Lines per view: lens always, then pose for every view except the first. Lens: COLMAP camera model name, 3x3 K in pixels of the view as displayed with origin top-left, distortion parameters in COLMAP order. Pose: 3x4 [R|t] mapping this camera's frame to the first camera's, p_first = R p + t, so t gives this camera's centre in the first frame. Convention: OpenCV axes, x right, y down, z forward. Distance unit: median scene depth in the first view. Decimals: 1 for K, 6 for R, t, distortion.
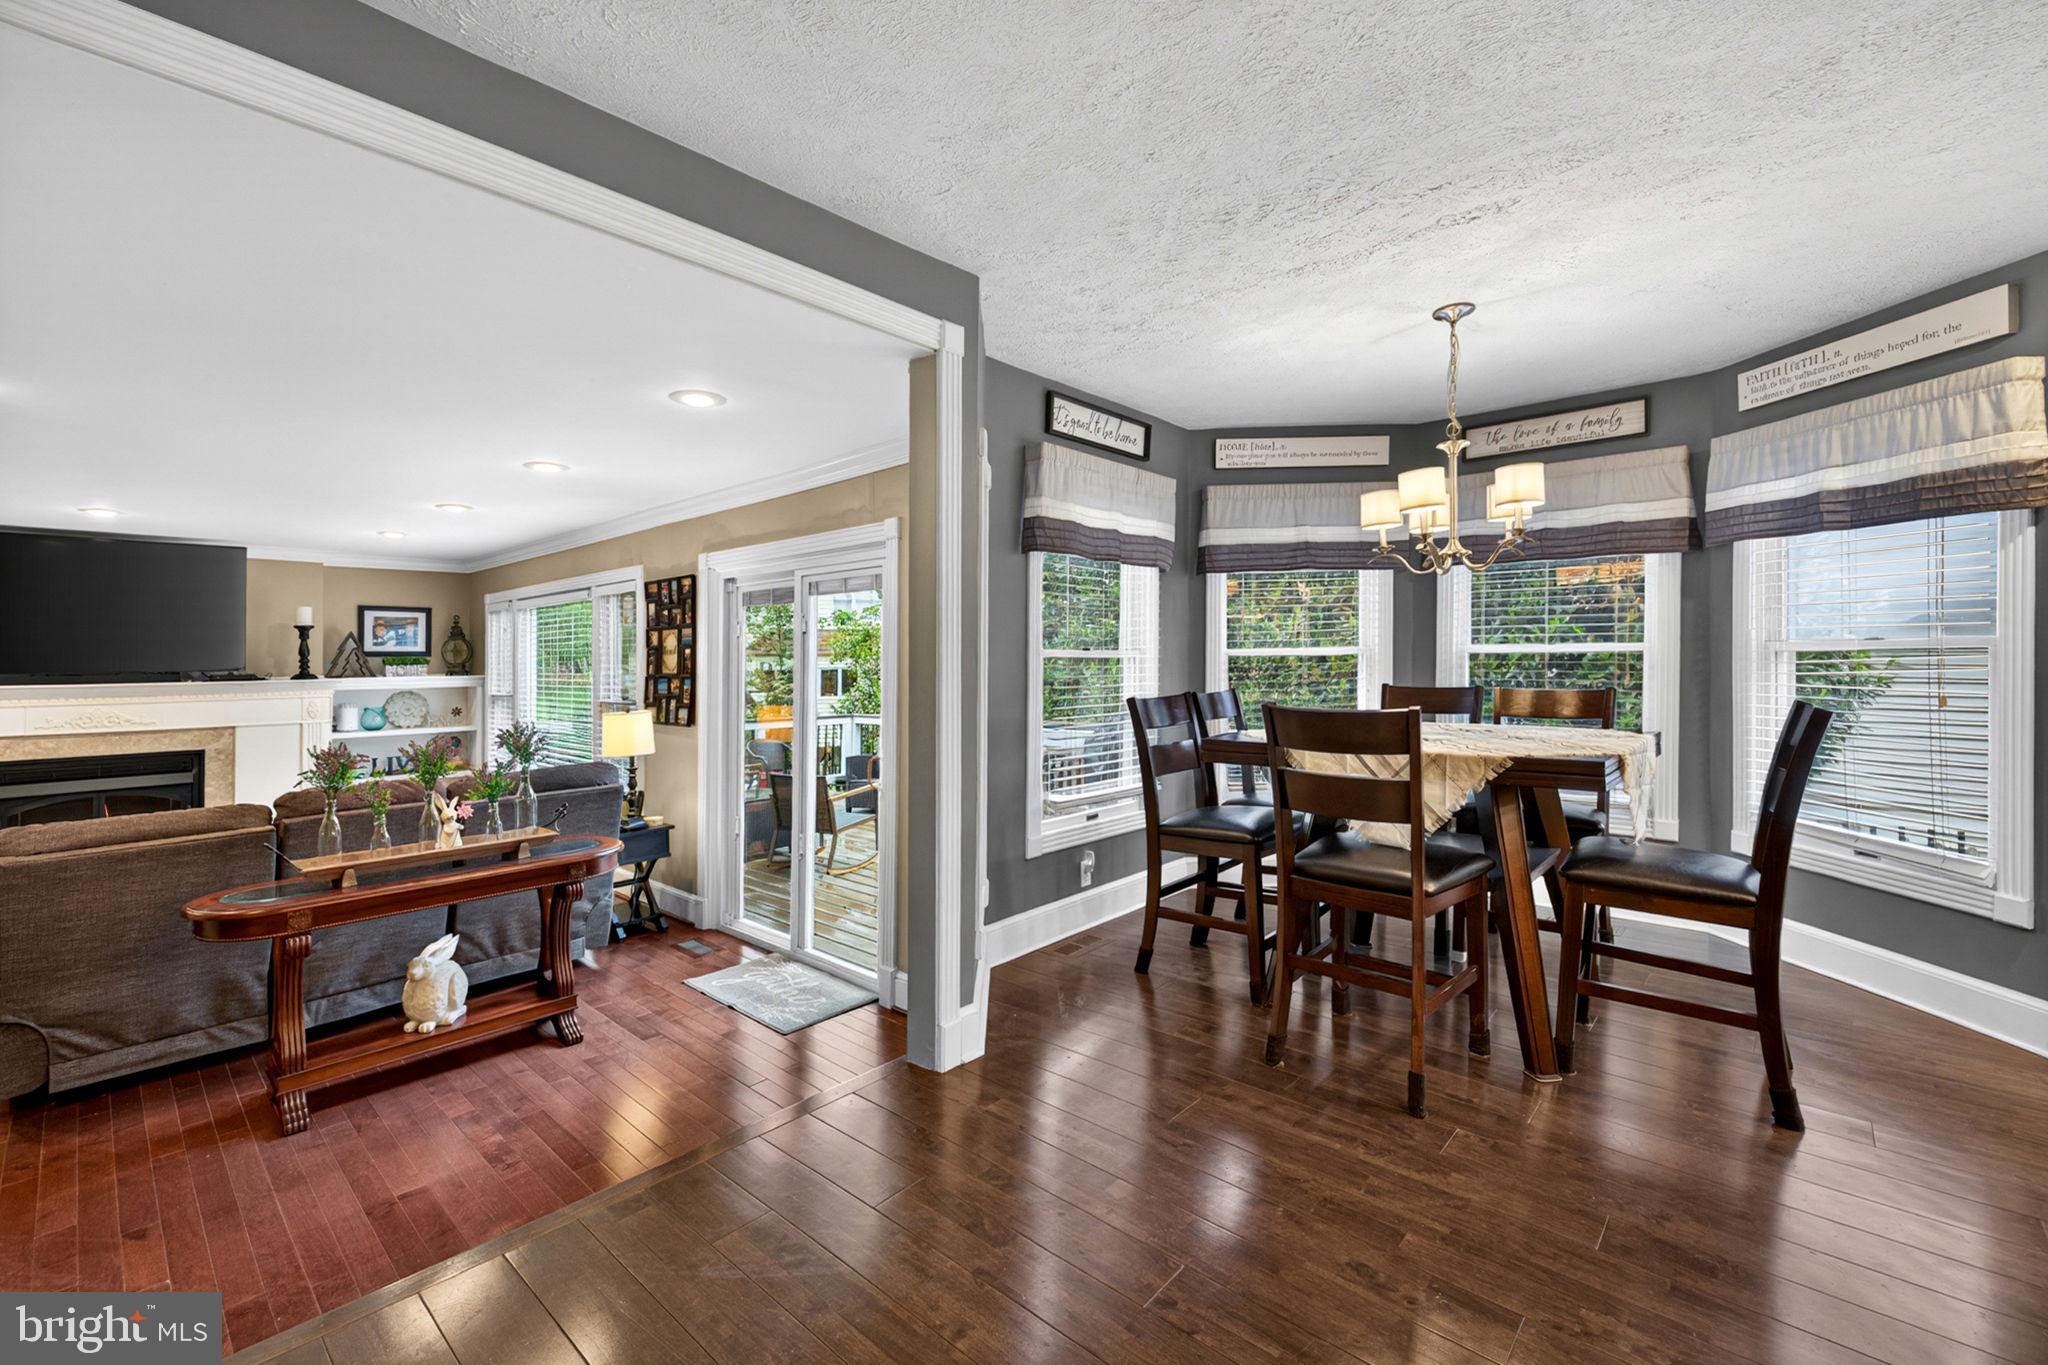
lens RADIAL K [[903.6, 0, 985.1], [0, 903.6, 690.5], [0, 0, 1]] dist [0.001092, -0.002900]
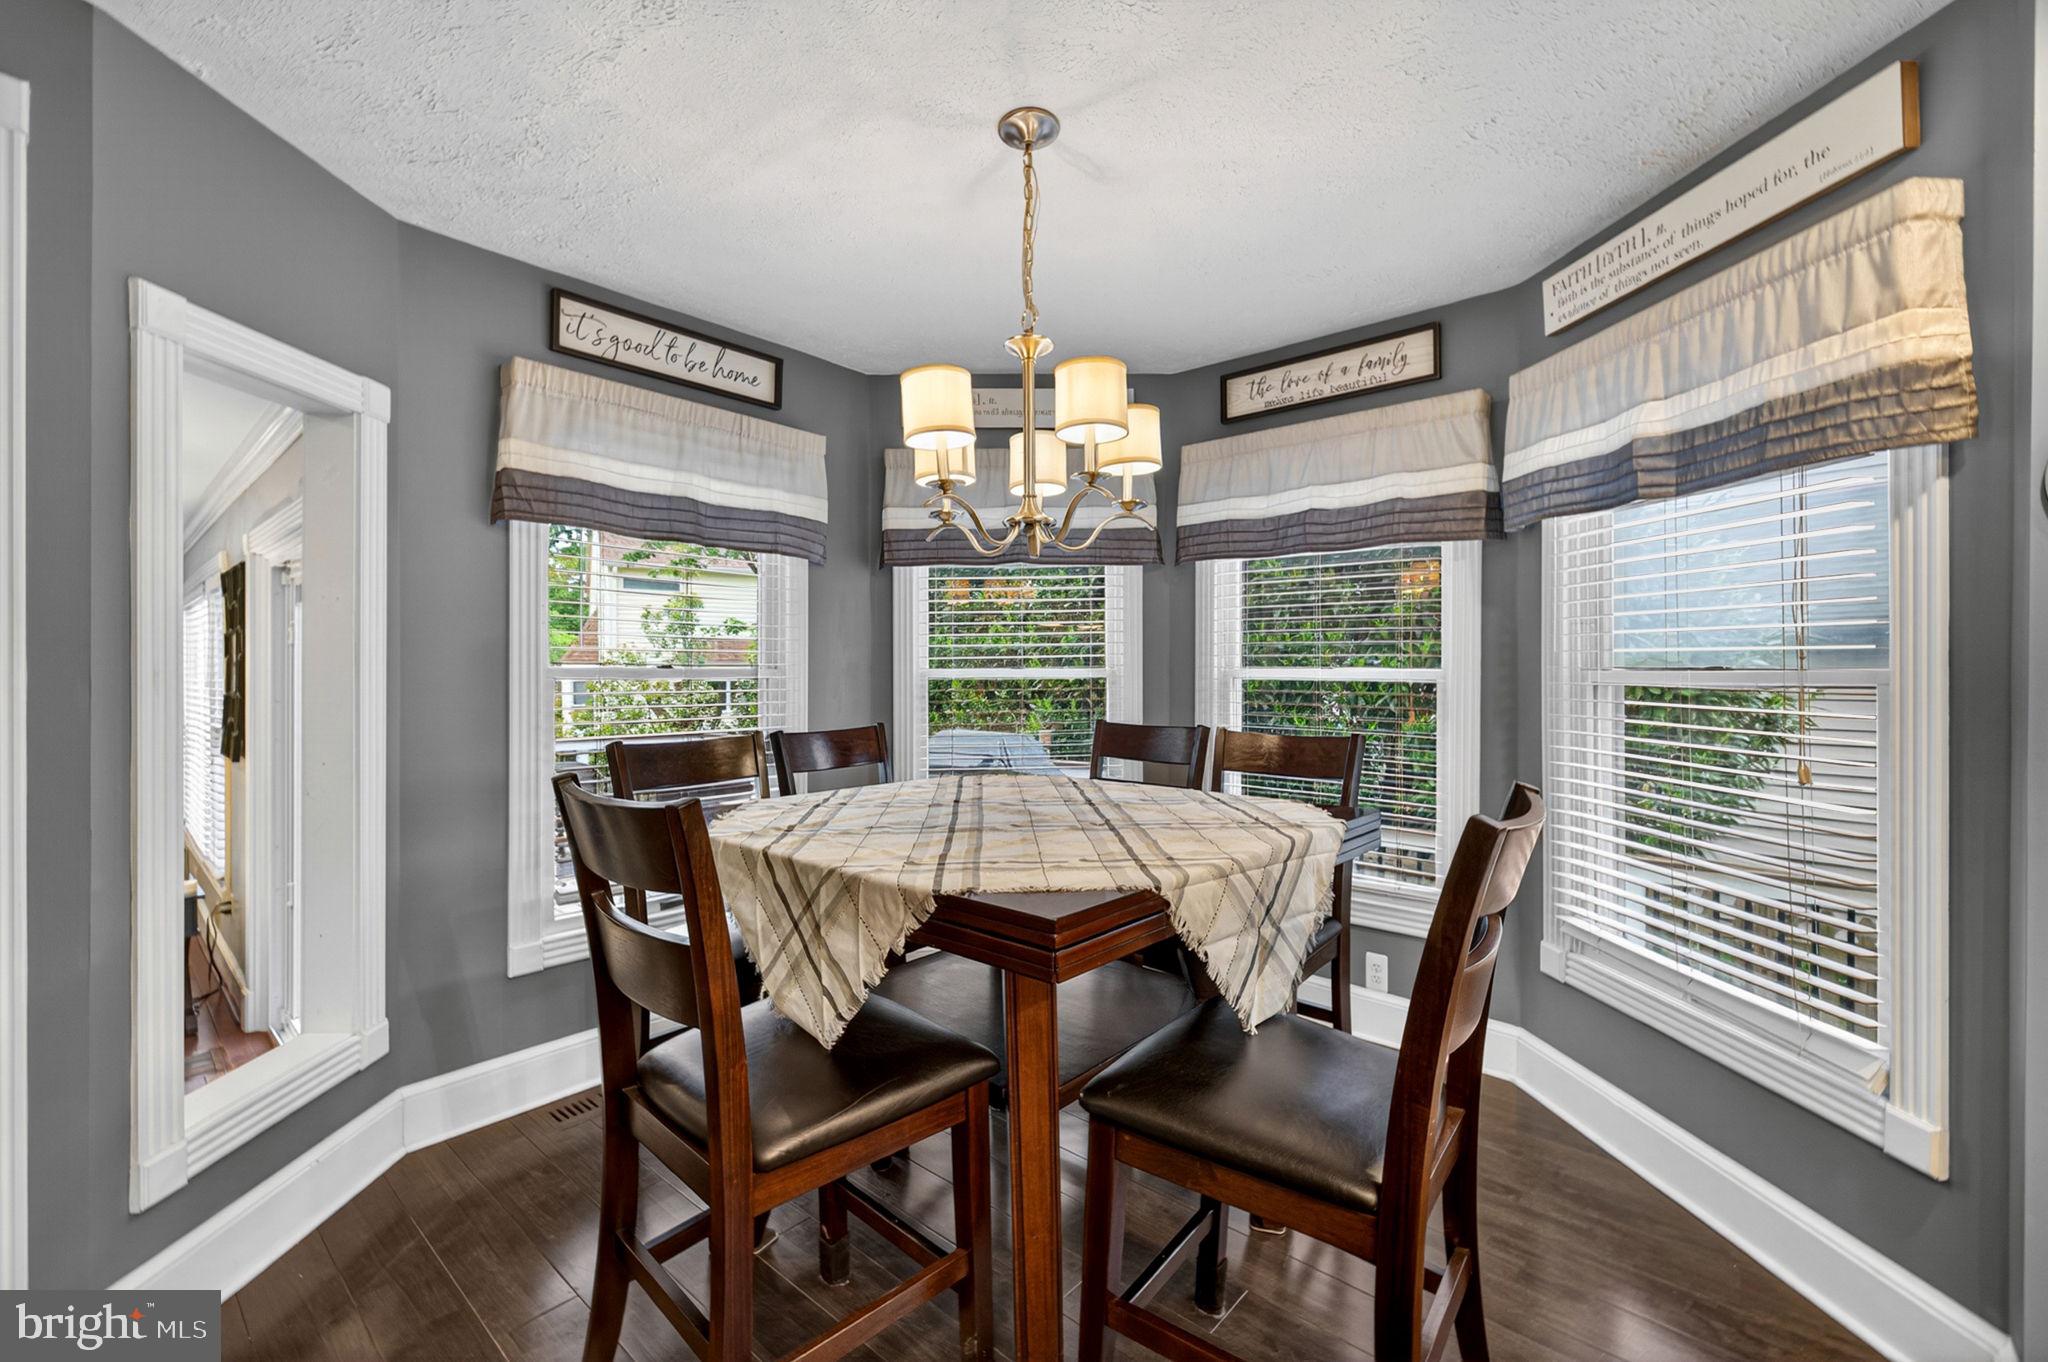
lens RADIAL K [[881.9, 0, 1017.1], [0, 881.9, 687.9], [0, 0, 1]] dist [-0.001114, -0.000309]
pose [[0.999683, 0.011979, 0.022145, 0.461547], [-0.011625, 0.999803, -0.016061, -0.026117], [-0.022333, 0.015798, 0.999626, 0.372258]]
